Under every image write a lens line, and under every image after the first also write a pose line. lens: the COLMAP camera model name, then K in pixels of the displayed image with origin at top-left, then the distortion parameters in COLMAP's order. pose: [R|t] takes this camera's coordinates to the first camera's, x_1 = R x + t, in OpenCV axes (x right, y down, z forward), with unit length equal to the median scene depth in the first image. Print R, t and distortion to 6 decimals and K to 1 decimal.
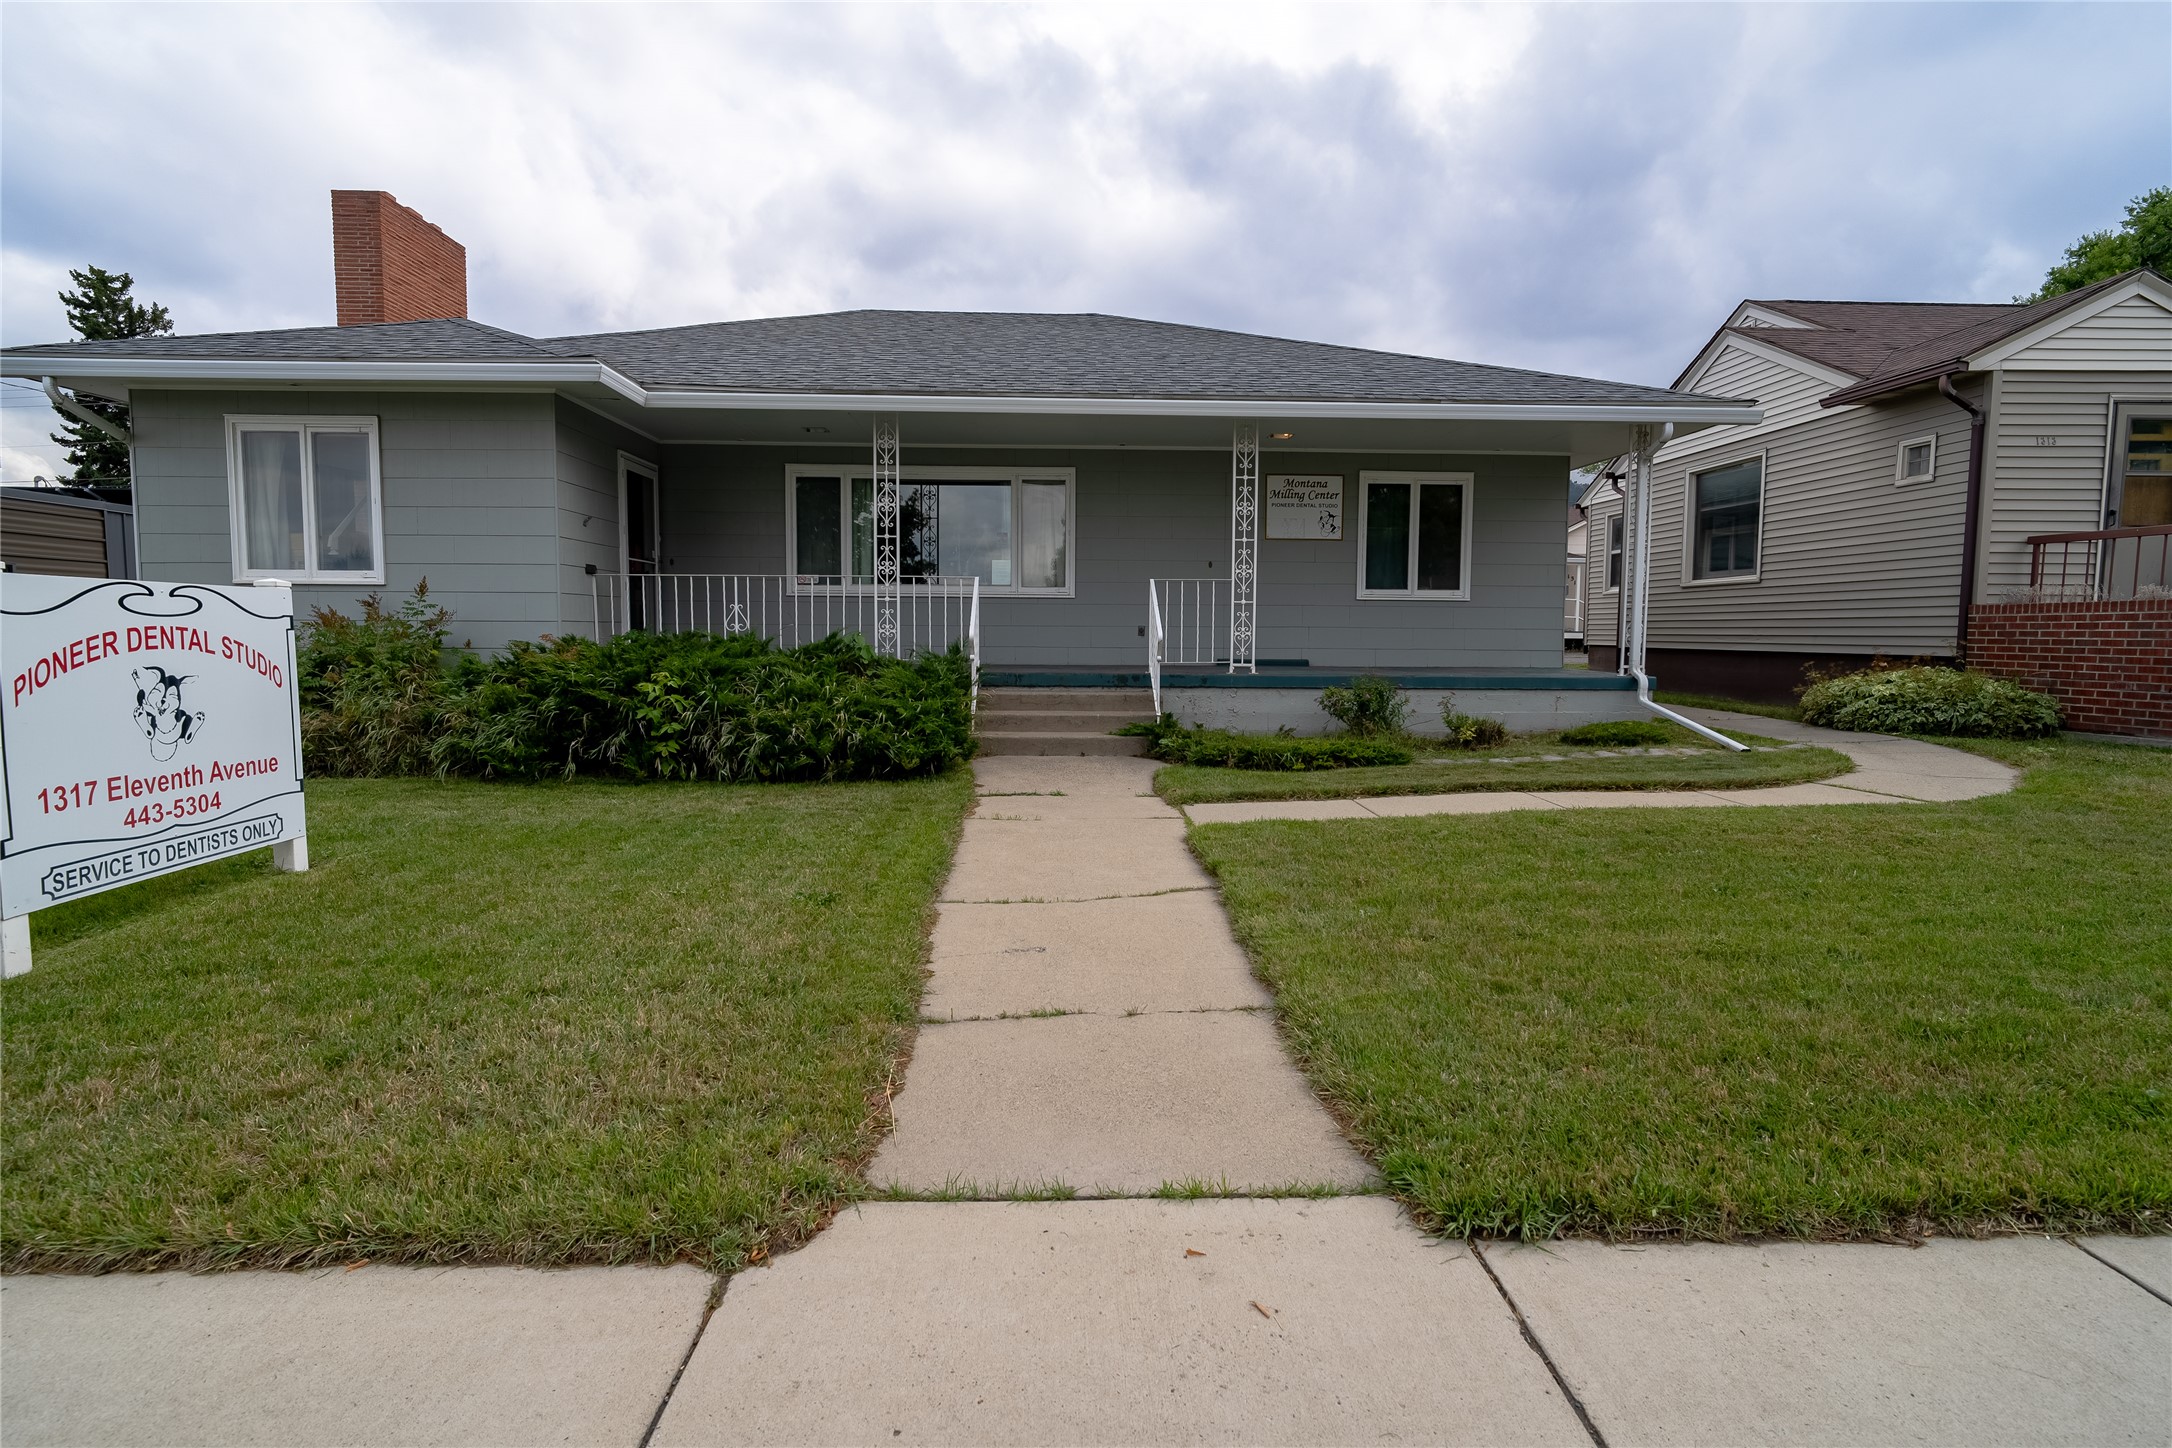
lens RADIAL K [[1033.6, 0, 1100.5], [0, 1033.6, 716.2], [0, 0, 1]] dist [-0.018526, 0.007247]
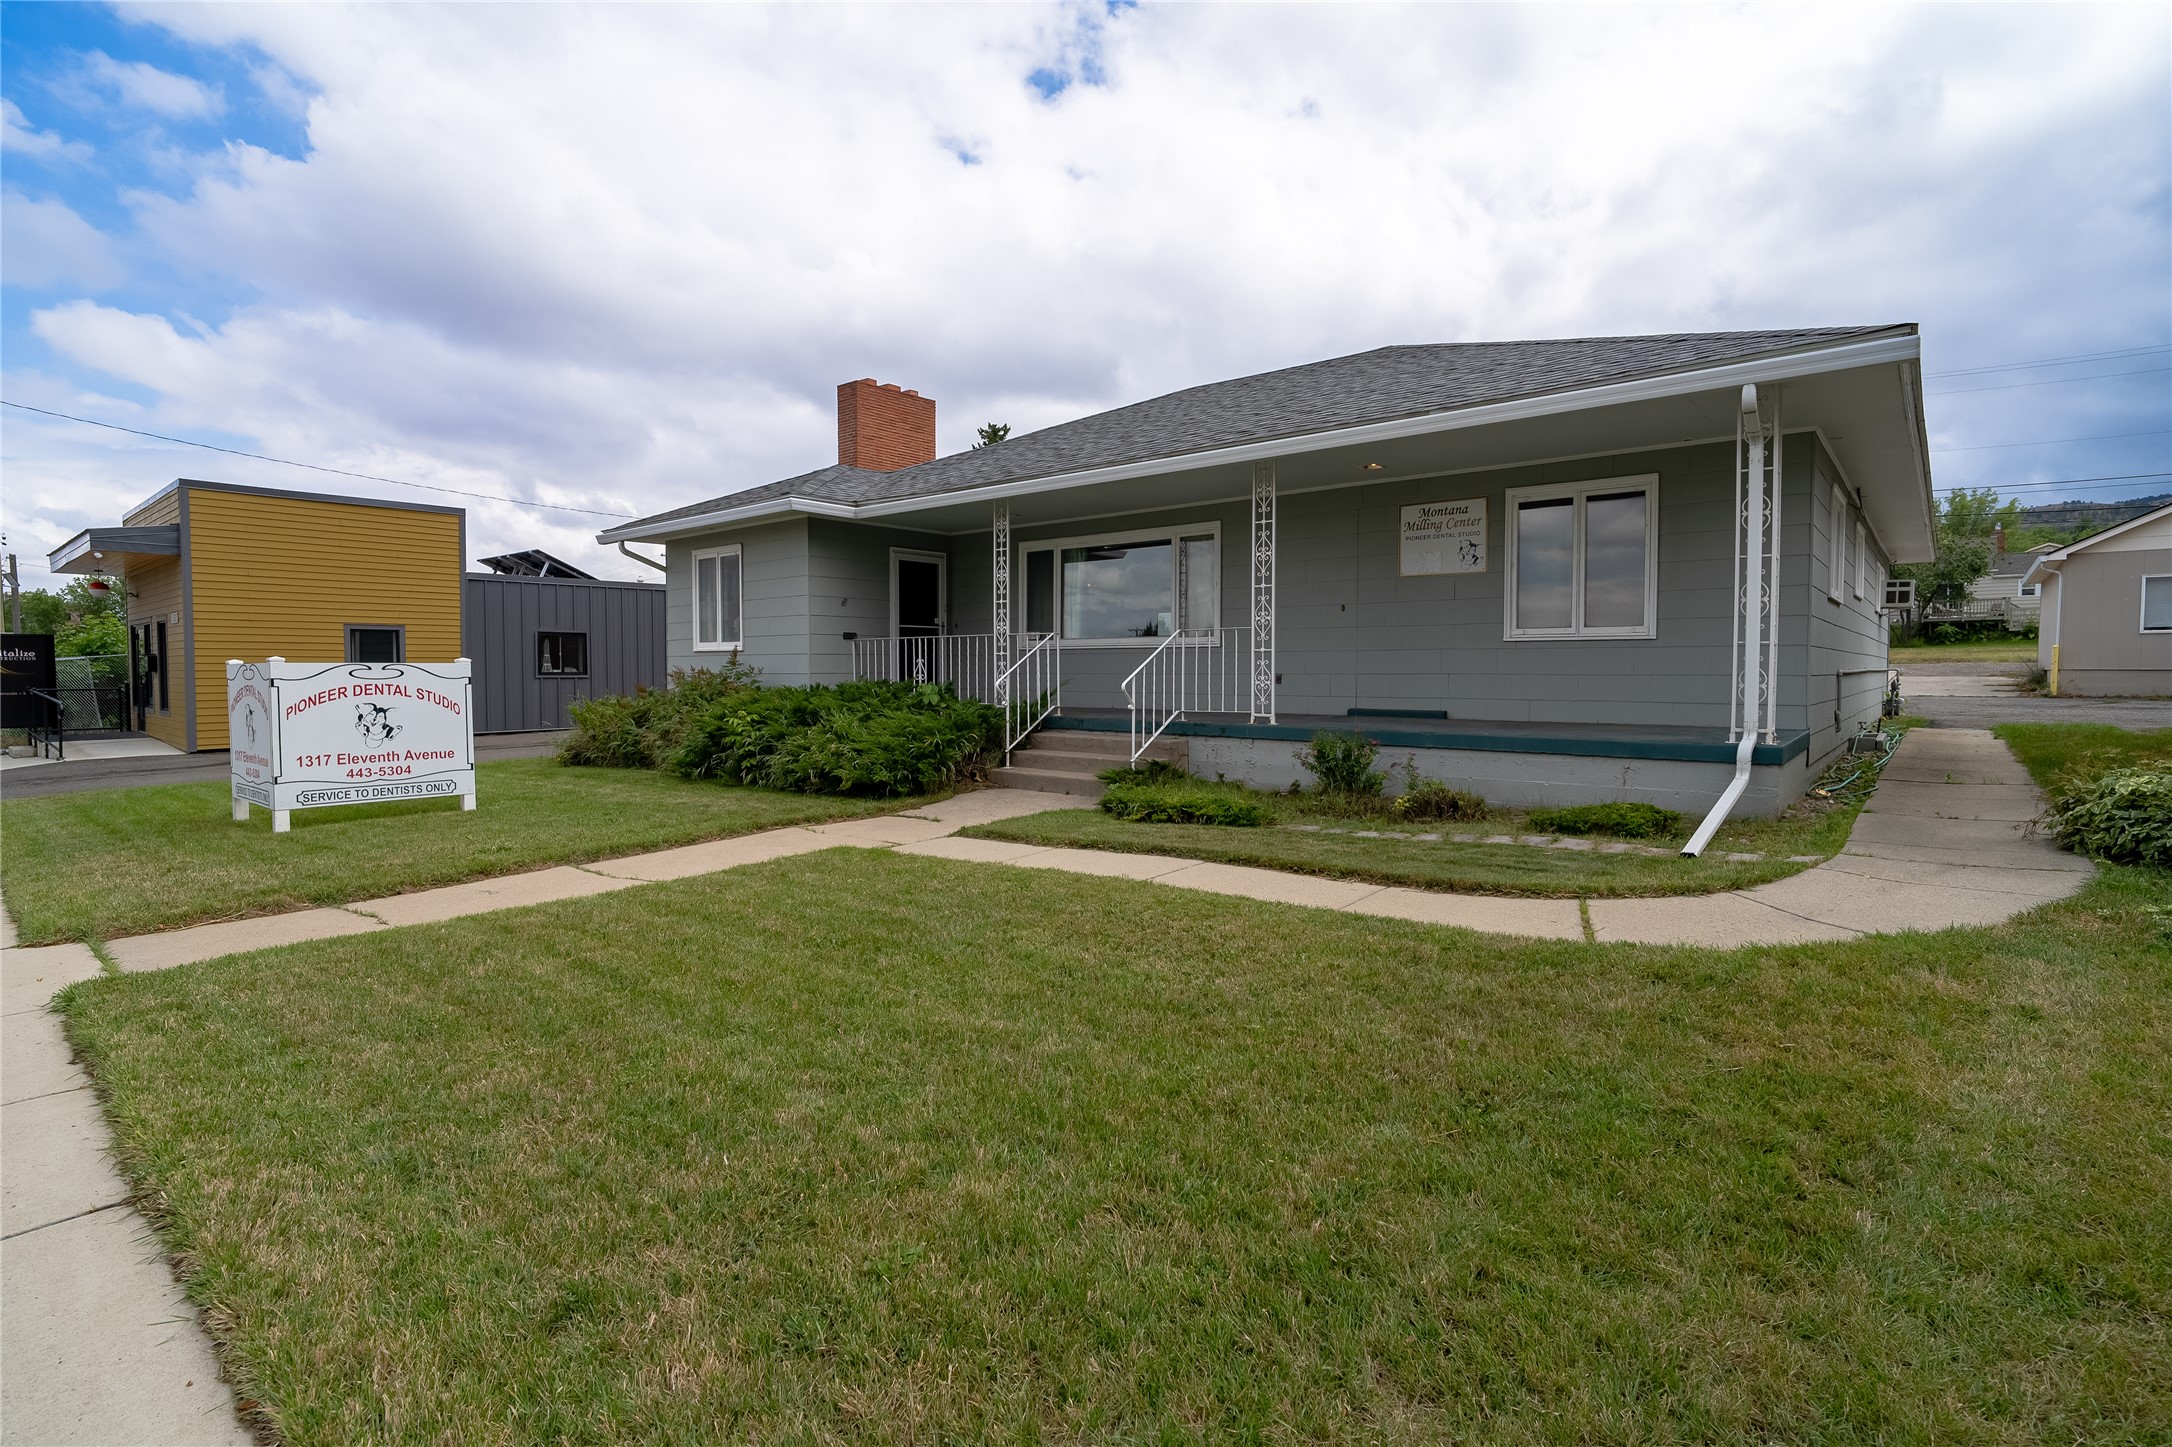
lens RADIAL K [[1033.6, 0, 1095.2], [0, 1033.6, 716.7], [0, 0, 1]] dist [-0.018526, 0.007247]
pose [[0.740157, 0.024337, -0.671994, 0.680240], [-0.049020, 0.998639, -0.017825, -0.023721], [0.670645, 0.046134, 0.740342, 0.185532]]
